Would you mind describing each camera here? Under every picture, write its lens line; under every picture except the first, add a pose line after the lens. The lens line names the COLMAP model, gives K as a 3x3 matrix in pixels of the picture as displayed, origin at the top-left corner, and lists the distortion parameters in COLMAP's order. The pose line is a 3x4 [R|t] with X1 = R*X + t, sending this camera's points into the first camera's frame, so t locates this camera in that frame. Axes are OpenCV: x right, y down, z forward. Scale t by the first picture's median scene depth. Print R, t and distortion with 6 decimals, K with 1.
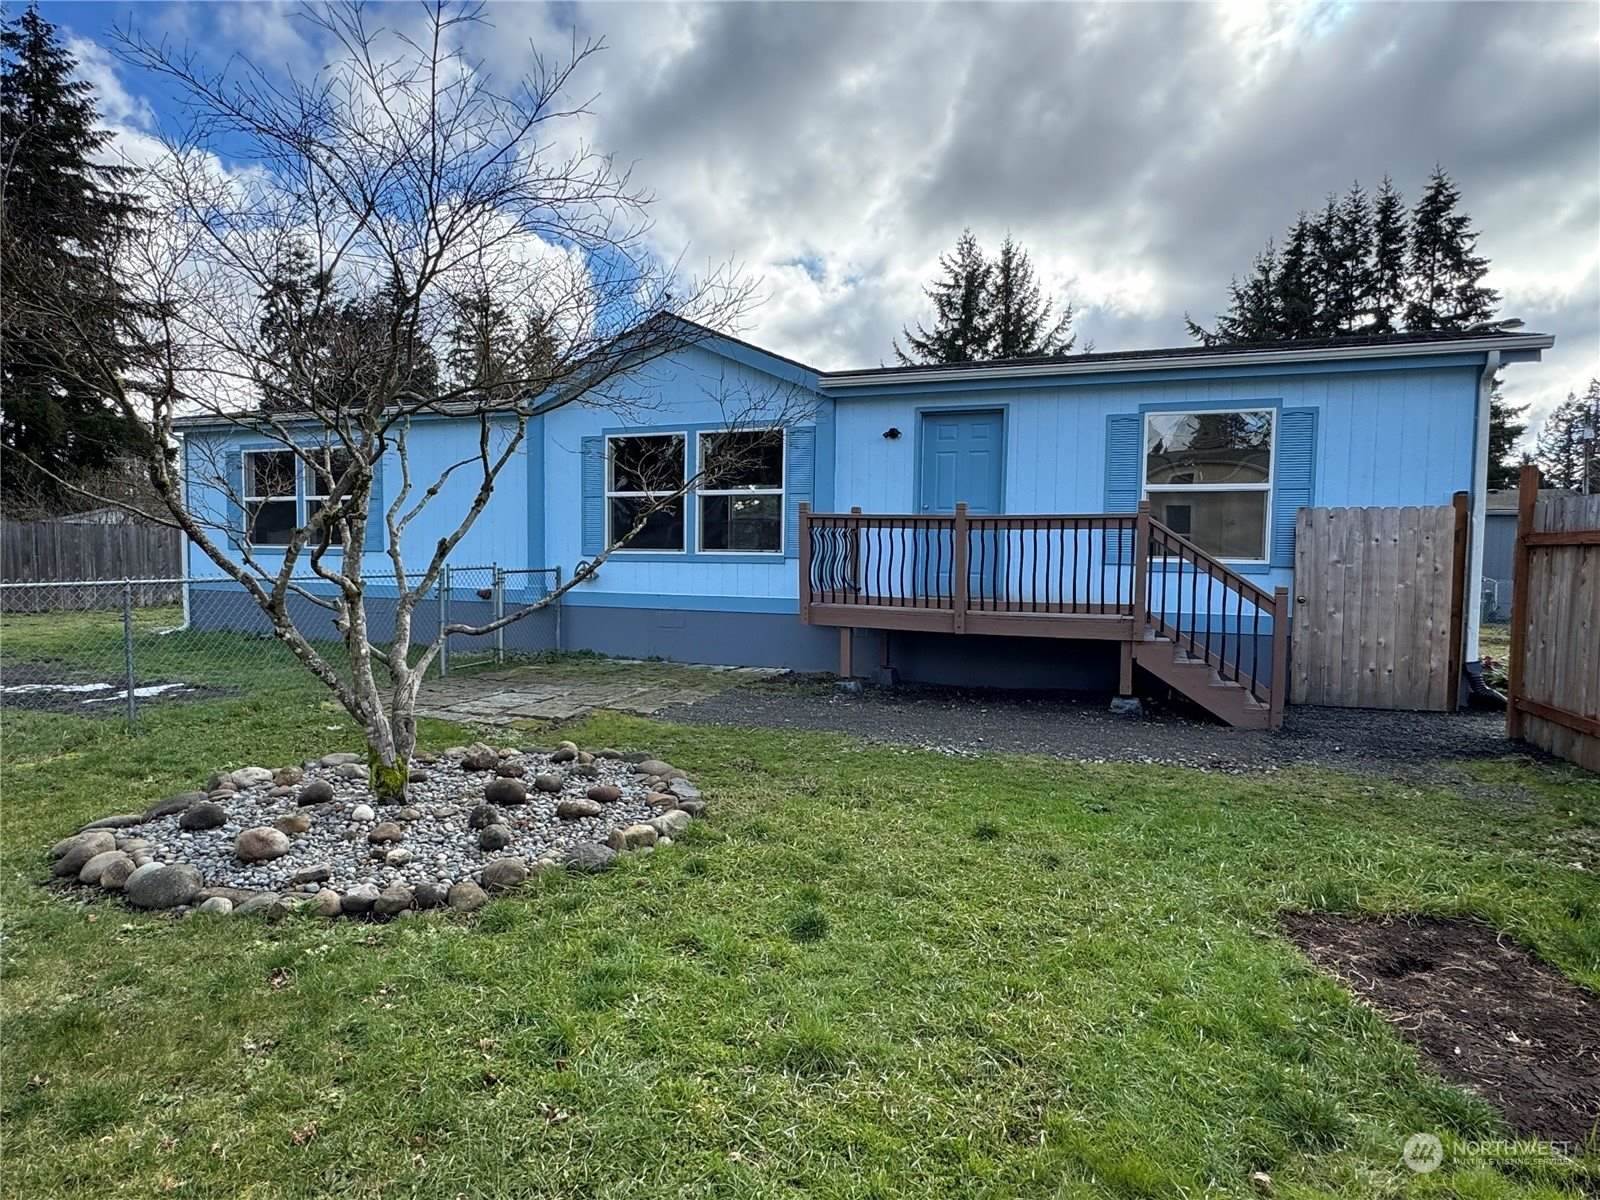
lens RADIAL K [[930.8, 0, 793.2], [0, 930.8, 597.1], [0, 0, 1]] dist [0.010599, -0.003881]
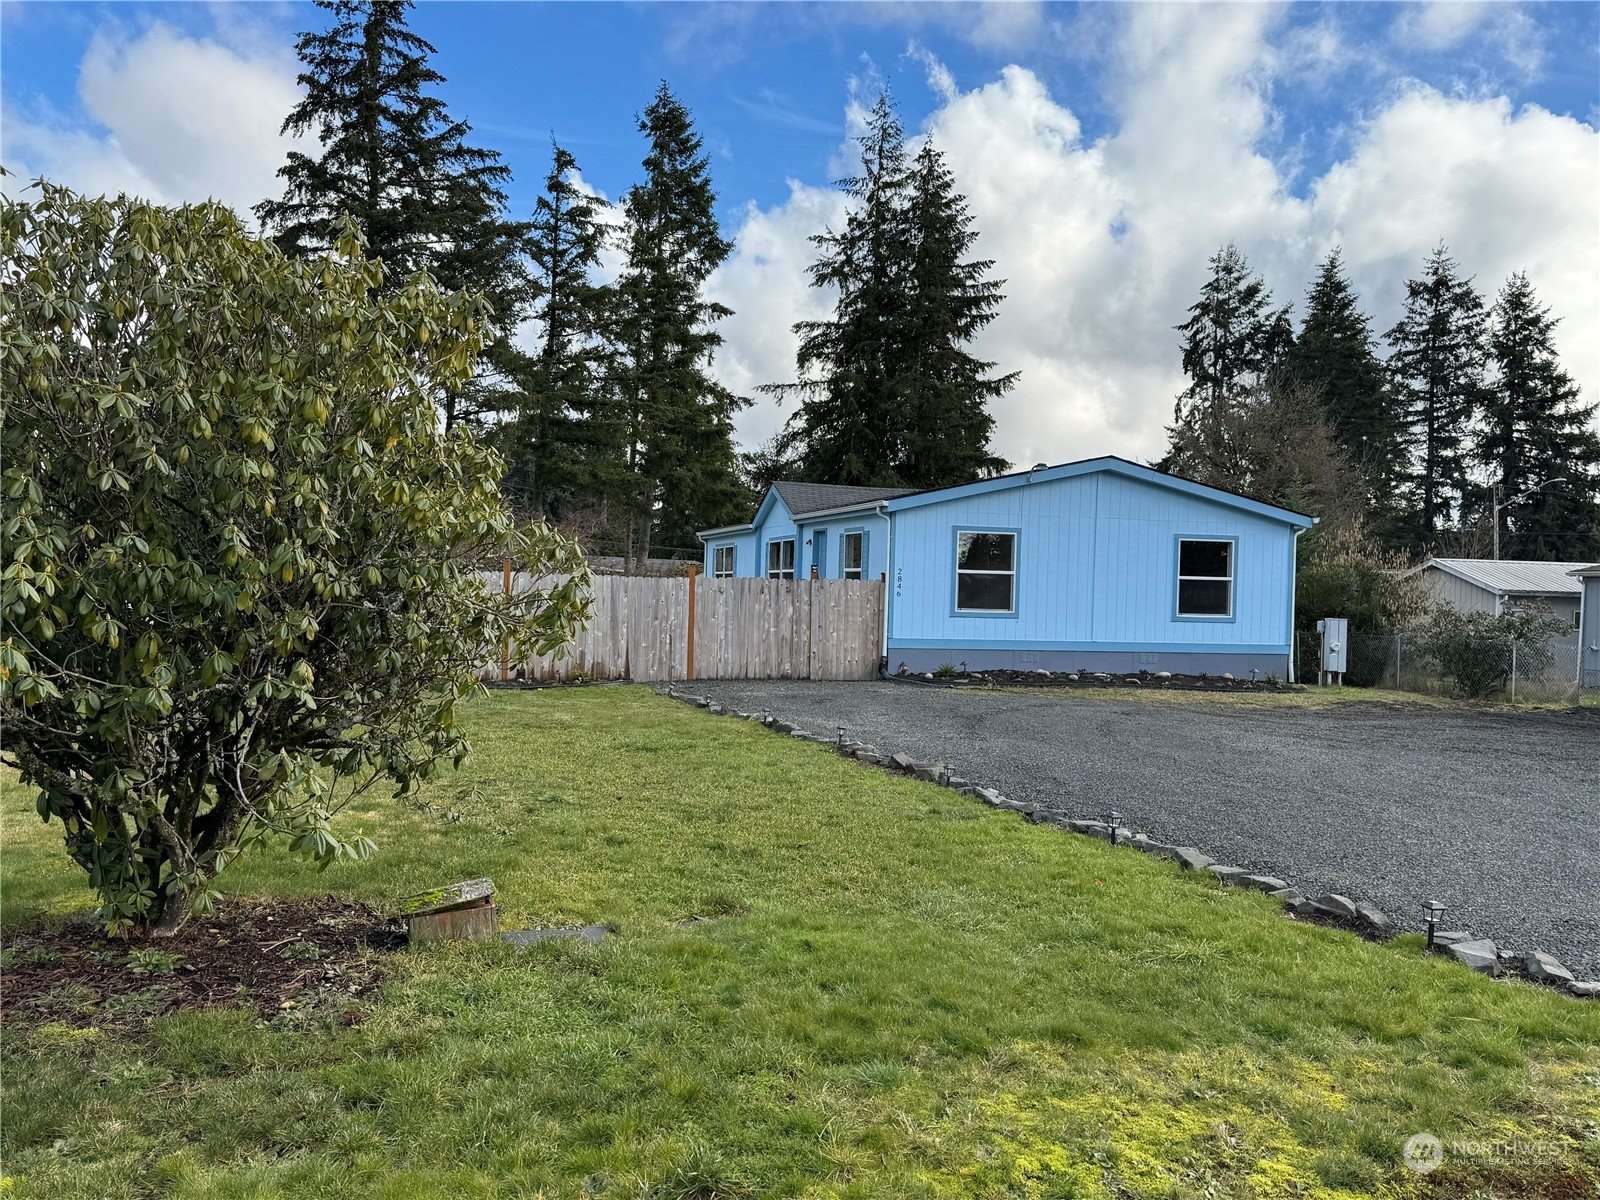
lens RADIAL K [[1366.3, 0, 797.0], [0, 1366.3, 599.1], [0, 0, 1]] dist [0.066778, -0.105419]
pose [[0.617471, 0.005907, -0.786571, 0.433960], [-0.055169, 0.997834, -0.035815, 0.009137], [0.784657, 0.065510, 0.616460, -0.146923]]
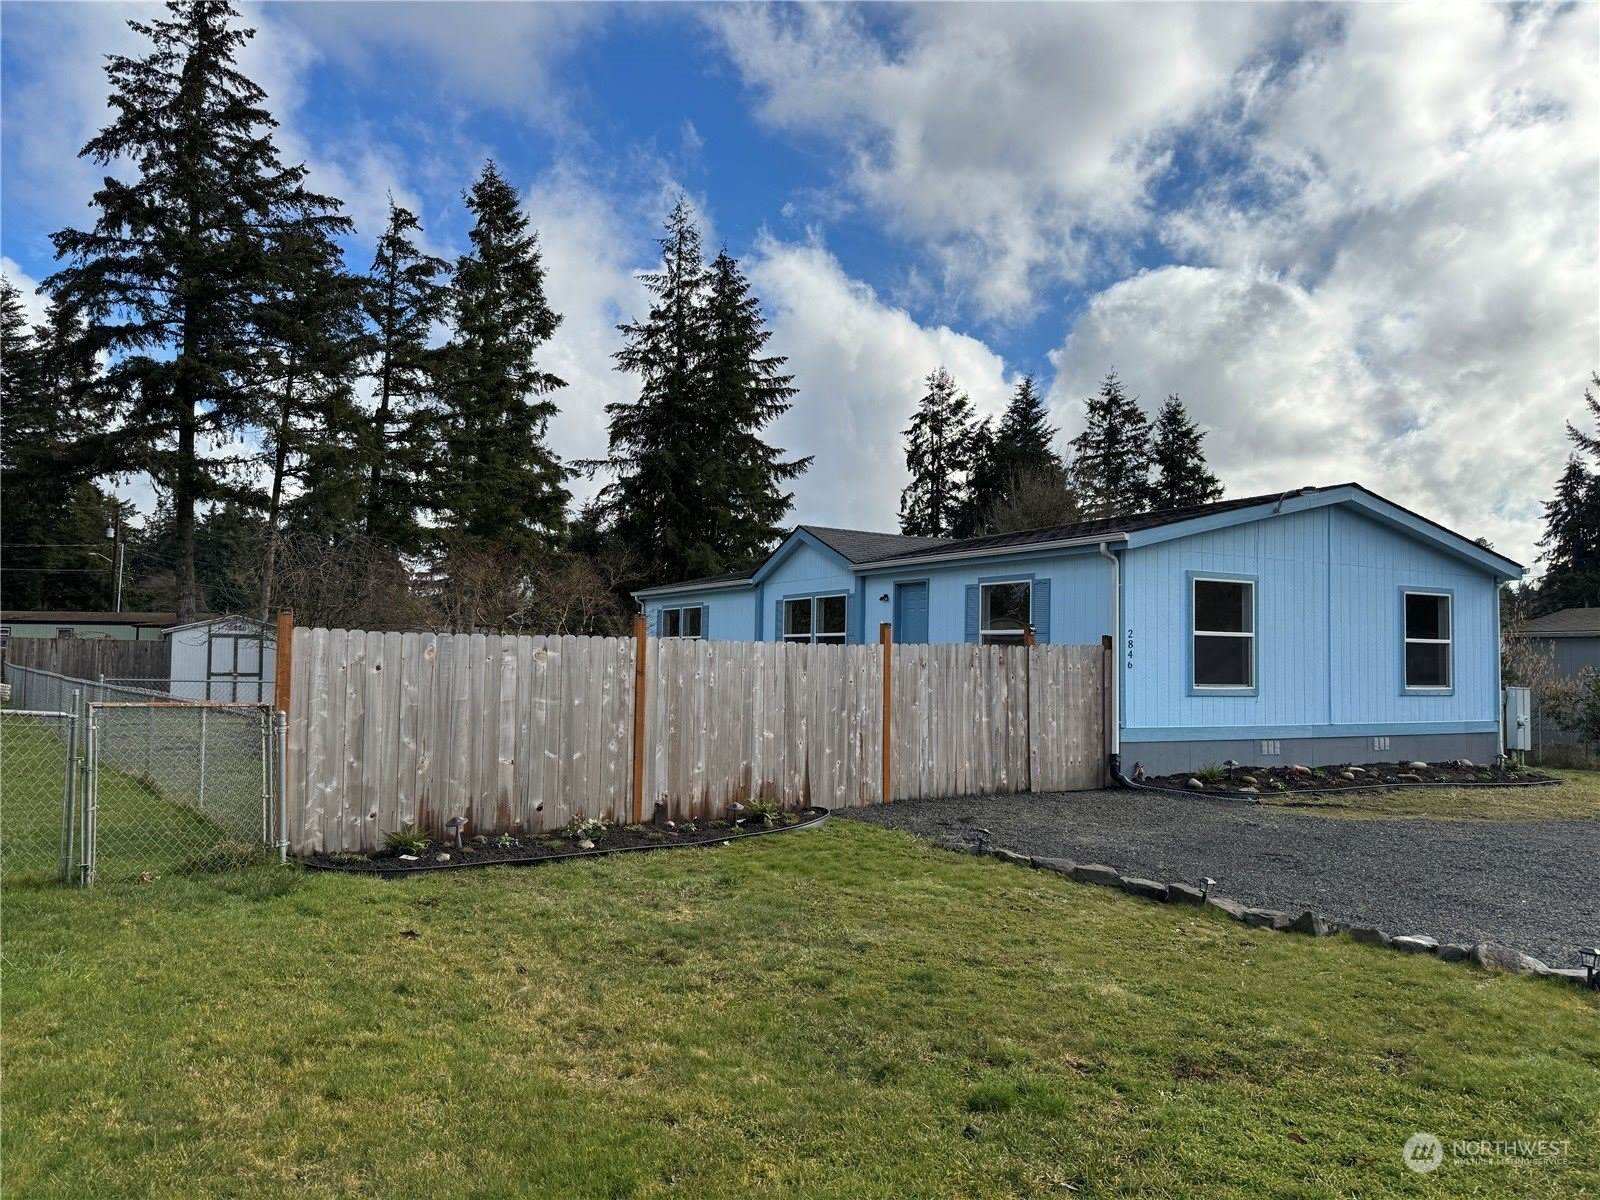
lens RADIAL K [[1117.2, 0, 794.7], [0, 1117.2, 591.3], [0, 0, 1]] dist [0.051313, -0.052409]
pose [[0.783281, -0.038404, -0.620481, 0.212270], [-0.035697, 0.993665, -0.106565, 0.003386], [0.620642, 0.105619, 0.776948, -0.101045]]
